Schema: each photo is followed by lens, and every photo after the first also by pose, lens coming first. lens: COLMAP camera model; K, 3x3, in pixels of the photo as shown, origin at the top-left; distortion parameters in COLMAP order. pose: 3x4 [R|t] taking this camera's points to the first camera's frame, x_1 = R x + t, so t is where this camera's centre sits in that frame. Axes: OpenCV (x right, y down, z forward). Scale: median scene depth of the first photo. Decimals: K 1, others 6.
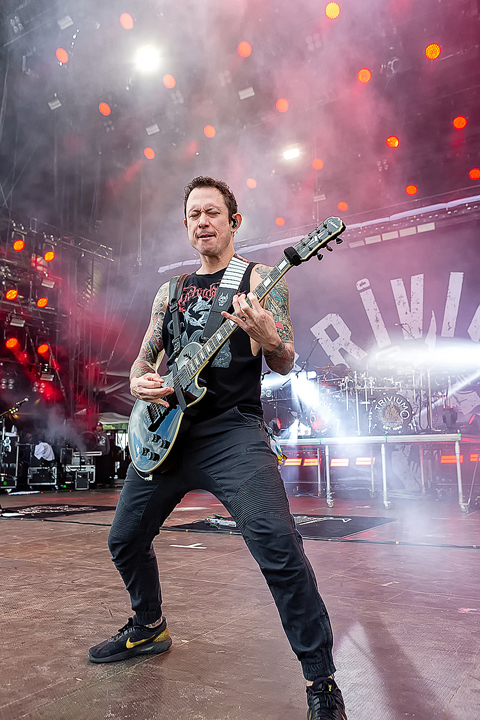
lens RADIAL K [[632.8, 0, 238.5], [0, 632.8, 374.0], [0, 0, 1]] dist [0.023637, -0.001067]
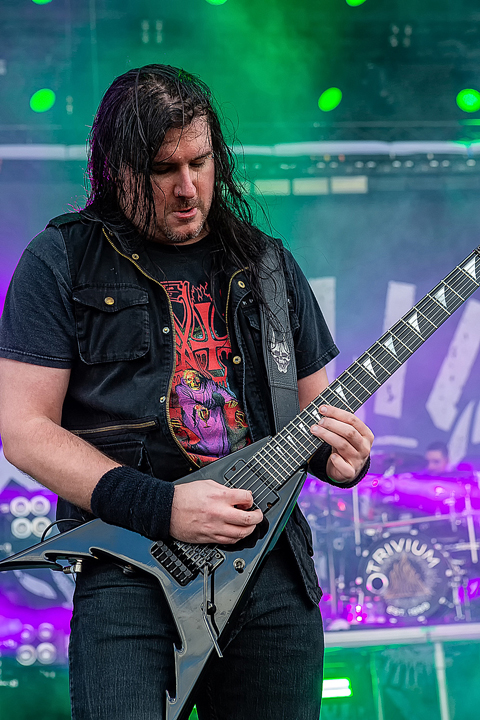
lens RADIAL K [[1373.3, 0, 240.0], [0, 1373.3, 360.0], [0, 0, 1]] dist [-0.018754, -0.060790]
pose [[0.787947, 0.113484, 0.605195, -1.921947], [-0.044559, 0.990801, -0.127778, 0.185130], [-0.614129, 0.073716, 0.785755, 1.235300]]
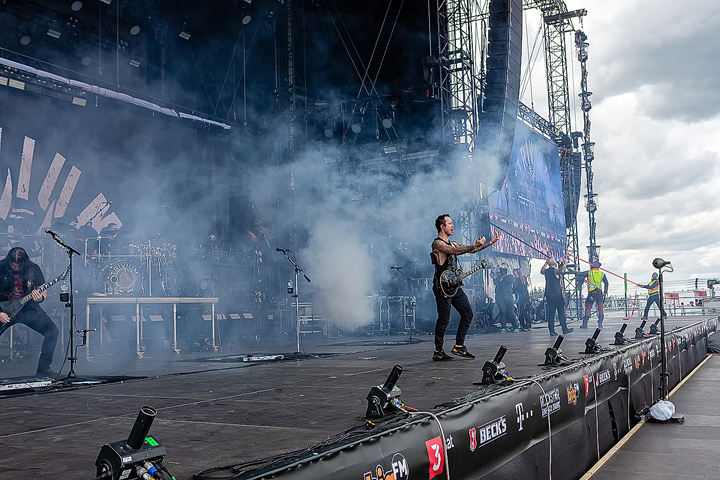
lens RADIAL K [[738.1, 0, 360.0], [0, 738.1, 240.0], [0, 0, 1]] dist [-0.028992, -0.015117]
pose [[0.003069, 0.118676, 0.992928, -3.992782], [-0.110037, 0.986943, -0.117620, 0.407865], [-0.993923, -0.108898, 0.016088, 2.165397]]
